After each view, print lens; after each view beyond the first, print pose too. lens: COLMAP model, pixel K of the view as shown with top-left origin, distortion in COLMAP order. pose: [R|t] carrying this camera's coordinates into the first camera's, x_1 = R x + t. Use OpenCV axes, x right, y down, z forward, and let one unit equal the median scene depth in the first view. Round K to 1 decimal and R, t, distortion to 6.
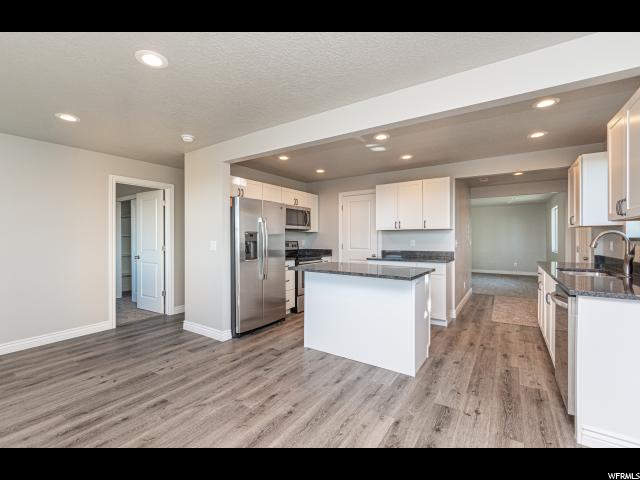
lens RADIAL K [[288.6, 0, 307.3], [0, 288.6, 238.2], [0, 0, 1]] dist [0.005722, 0.000638]
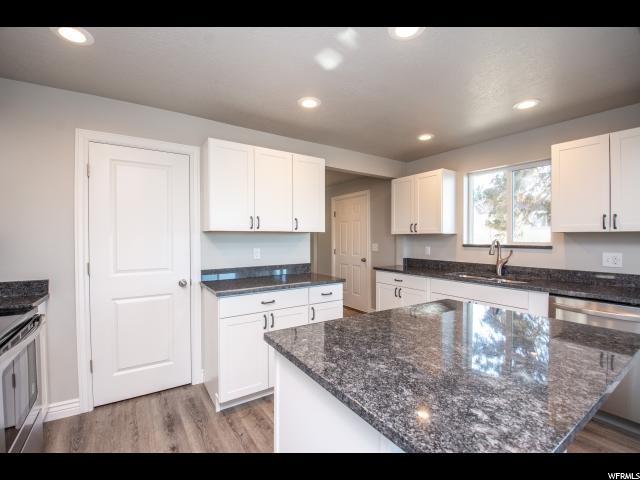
lens RADIAL K [[288.6, 0, 321.5], [0, 288.6, 241.2], [0, 0, 1]] dist [0.005722, 0.000638]
pose [[0.343525, -0.008531, 0.939105, -0.170058], [-0.001135, 0.999954, 0.009498, -0.015519], [-0.939143, -0.004329, 0.343499, 0.689931]]
